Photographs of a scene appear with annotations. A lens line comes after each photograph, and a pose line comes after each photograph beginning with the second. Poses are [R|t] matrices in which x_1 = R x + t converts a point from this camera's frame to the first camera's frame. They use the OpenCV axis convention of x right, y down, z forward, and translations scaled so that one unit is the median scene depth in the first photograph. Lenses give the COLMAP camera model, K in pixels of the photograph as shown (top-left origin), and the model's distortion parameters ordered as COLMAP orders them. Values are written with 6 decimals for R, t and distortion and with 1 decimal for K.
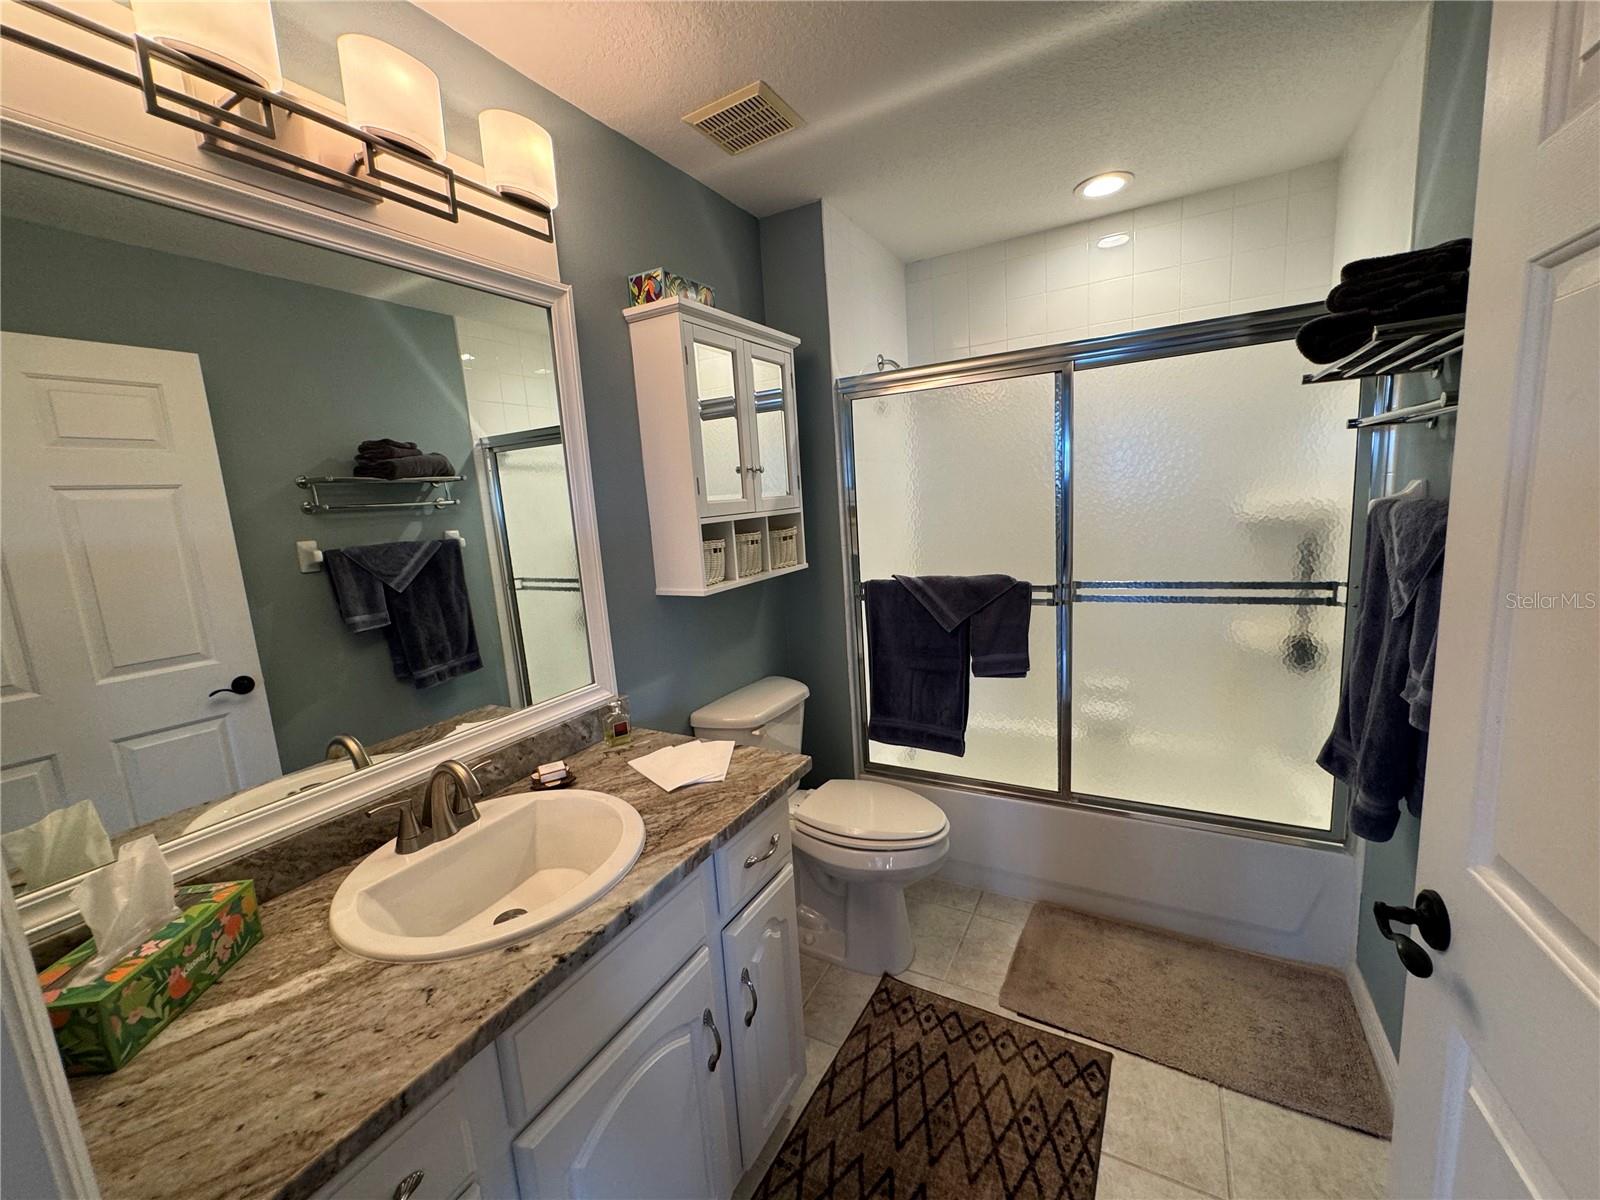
lens RADIAL K [[634.5, 0, 800.4], [0, 634.5, 604.0], [0, 0, 1]] dist [-0.003161, 0.000422]
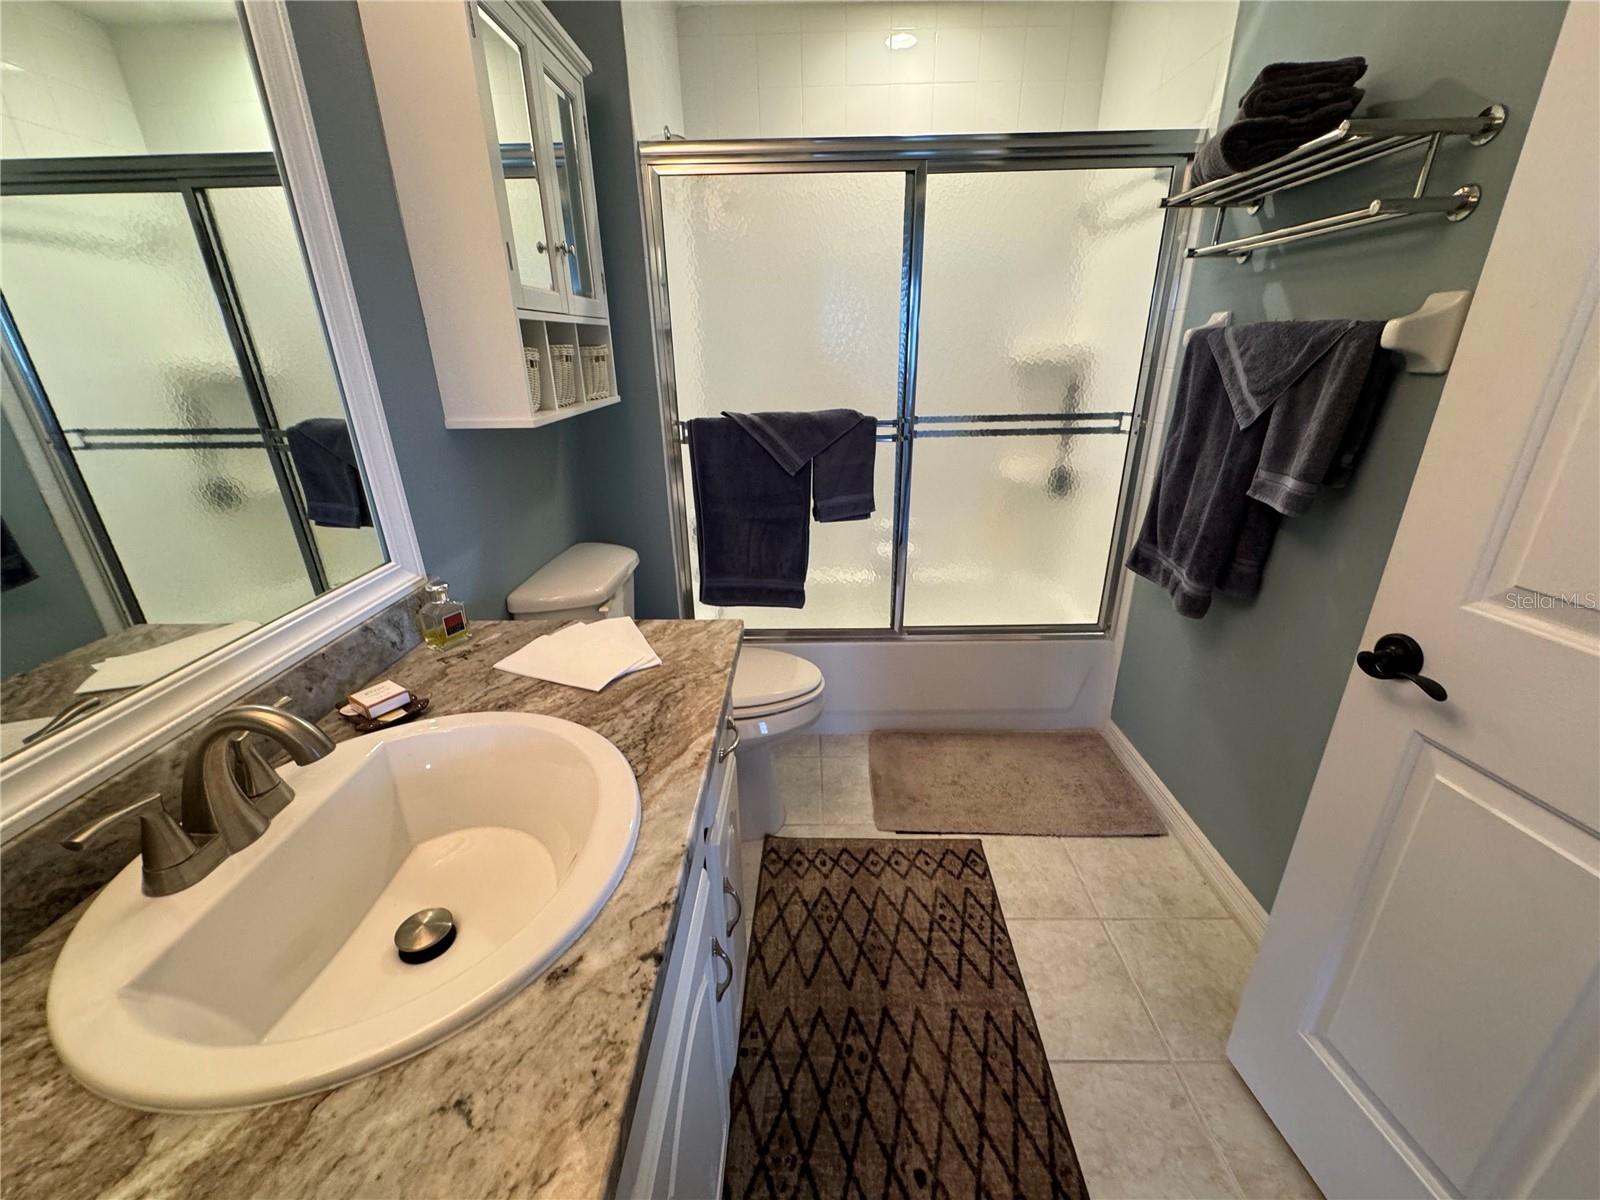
lens RADIAL K [[634.5, 0, 796.8], [0, 634.5, 601.9], [0, 0, 1]] dist [-0.003161, 0.000422]
pose [[0.881305, -0.128274, 0.454805, -0.258601], [0.037658, 0.978456, 0.202992, 0.048810], [-0.471046, -0.161771, 0.867148, 0.233777]]
